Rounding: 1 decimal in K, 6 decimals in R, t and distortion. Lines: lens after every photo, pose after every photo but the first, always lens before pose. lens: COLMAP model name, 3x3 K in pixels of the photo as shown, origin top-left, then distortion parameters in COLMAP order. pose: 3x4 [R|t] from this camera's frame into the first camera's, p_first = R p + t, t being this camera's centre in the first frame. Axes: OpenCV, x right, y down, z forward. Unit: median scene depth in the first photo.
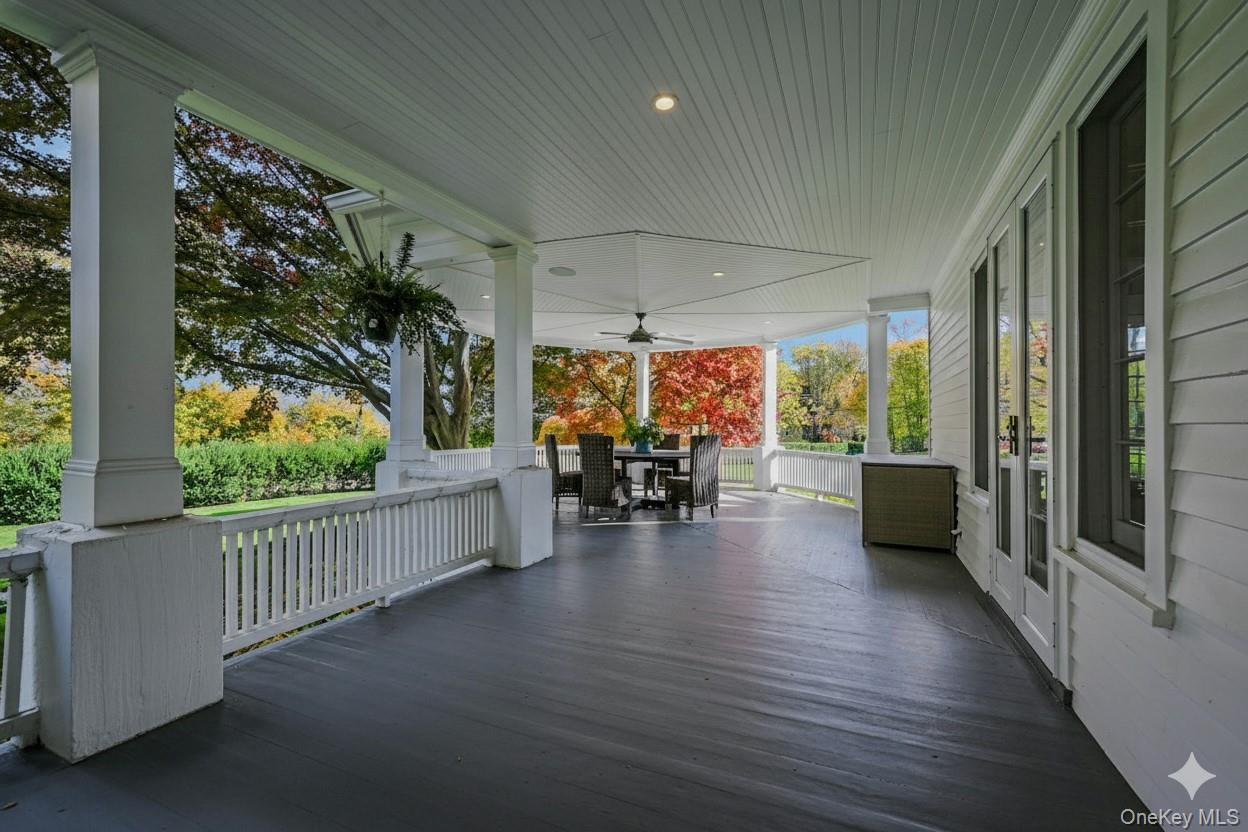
lens RADIAL K [[507.8, 0, 621.3], [0, 507.8, 430.6], [0, 0, 1]] dist [0.001515, 0.000245]
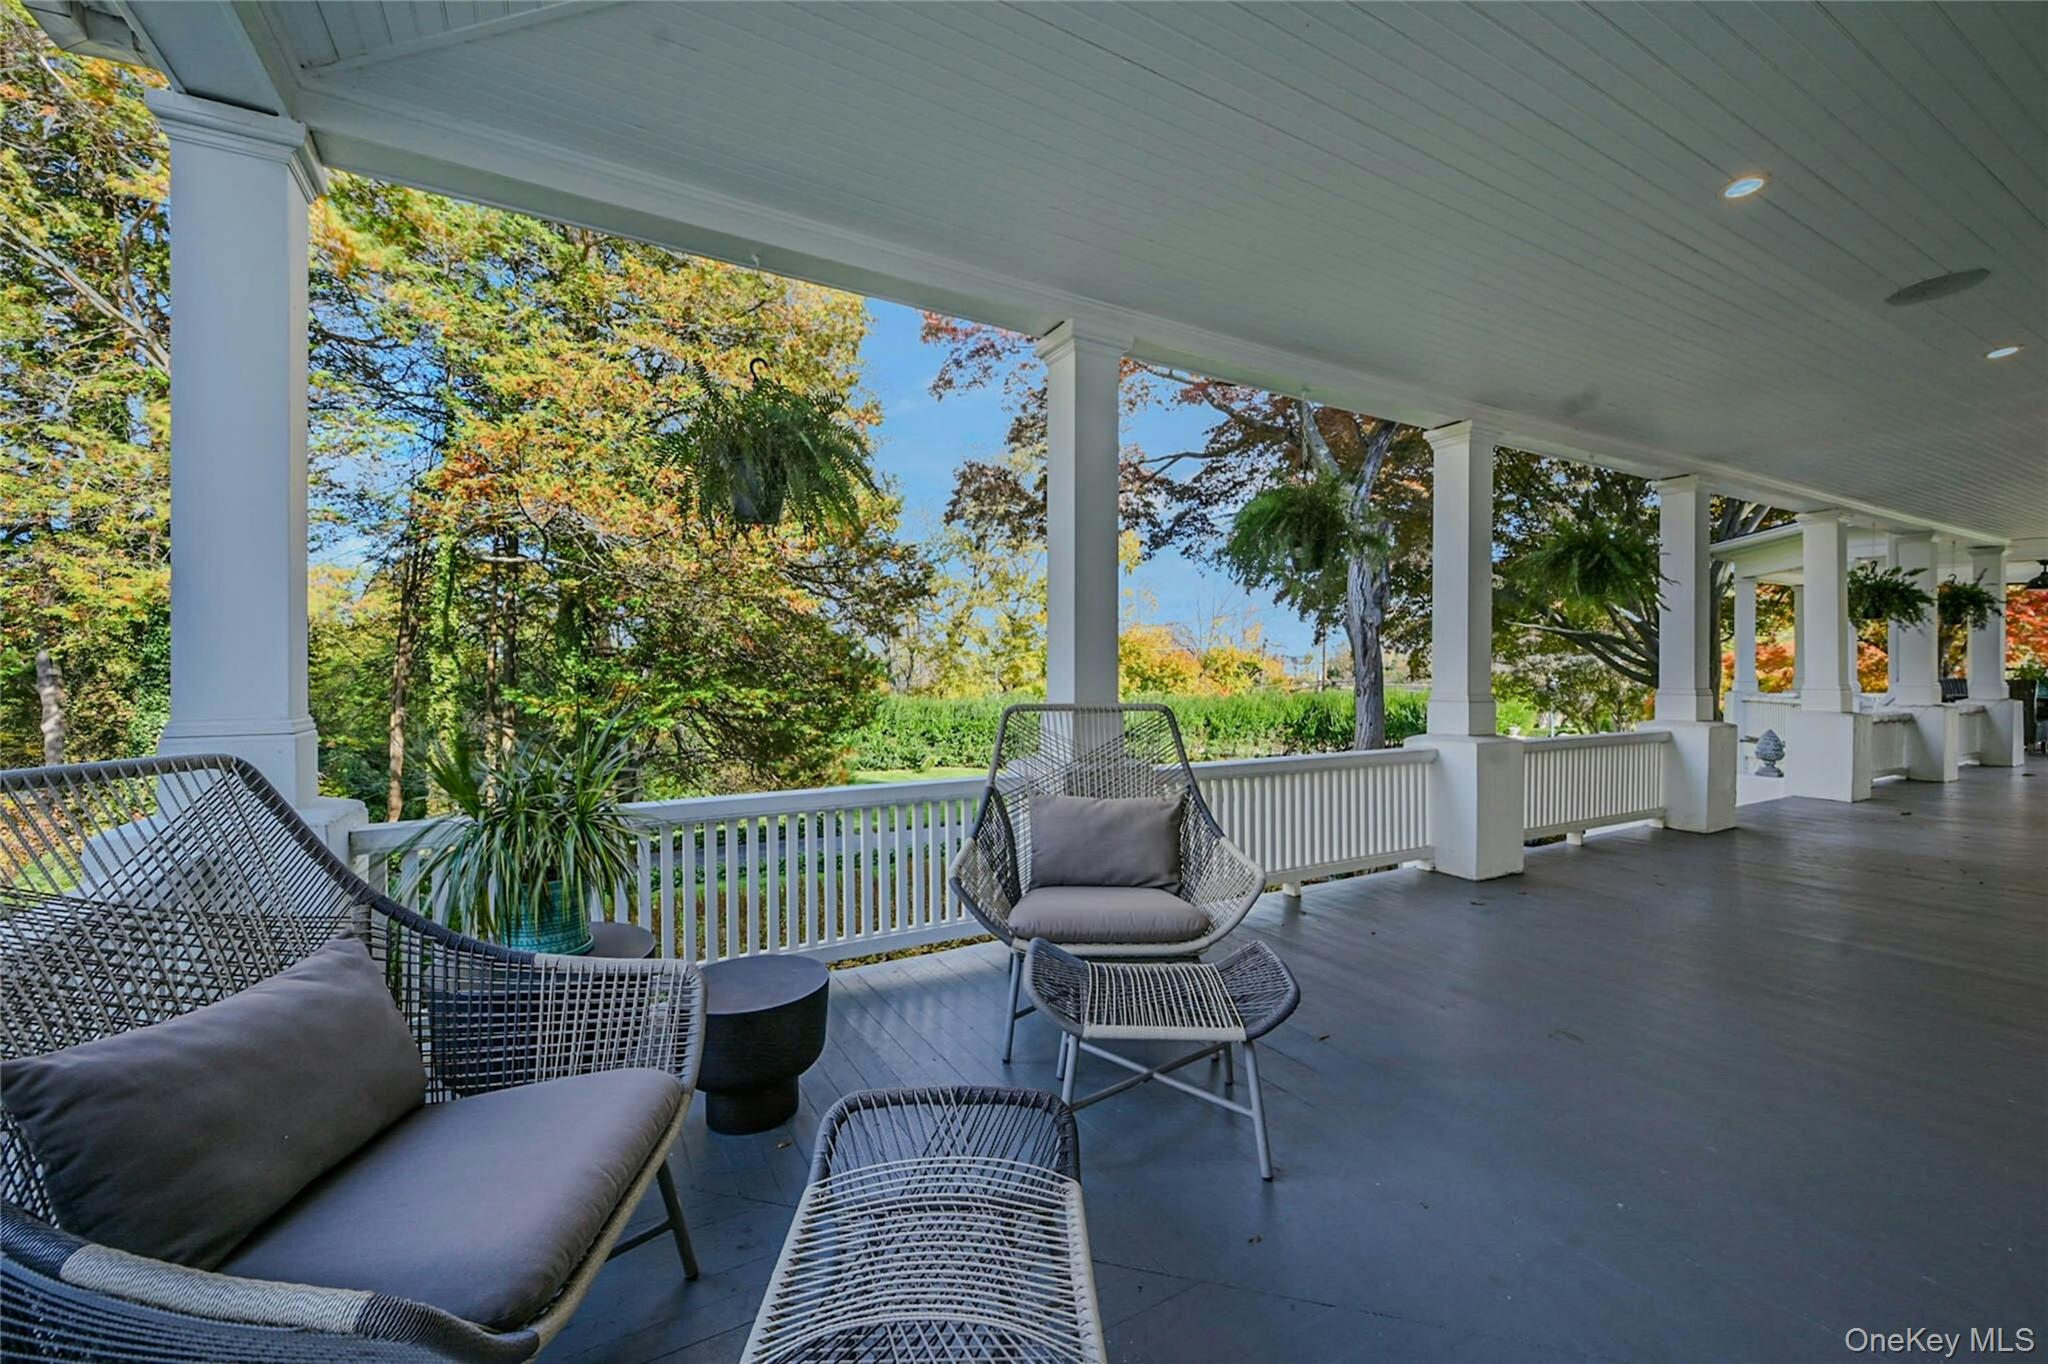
lens RADIAL K [[923.6, 0, 1024.0], [0, 923.6, 682.0], [0, 0, 1]] dist [0.001117, 0.000324]
pose [[0.929058, -0.002025, -0.369929, -0.358700], [0.001767, 0.999998, -0.001036, 0.003077], [0.369931, 0.000309, 0.929059, -0.487496]]
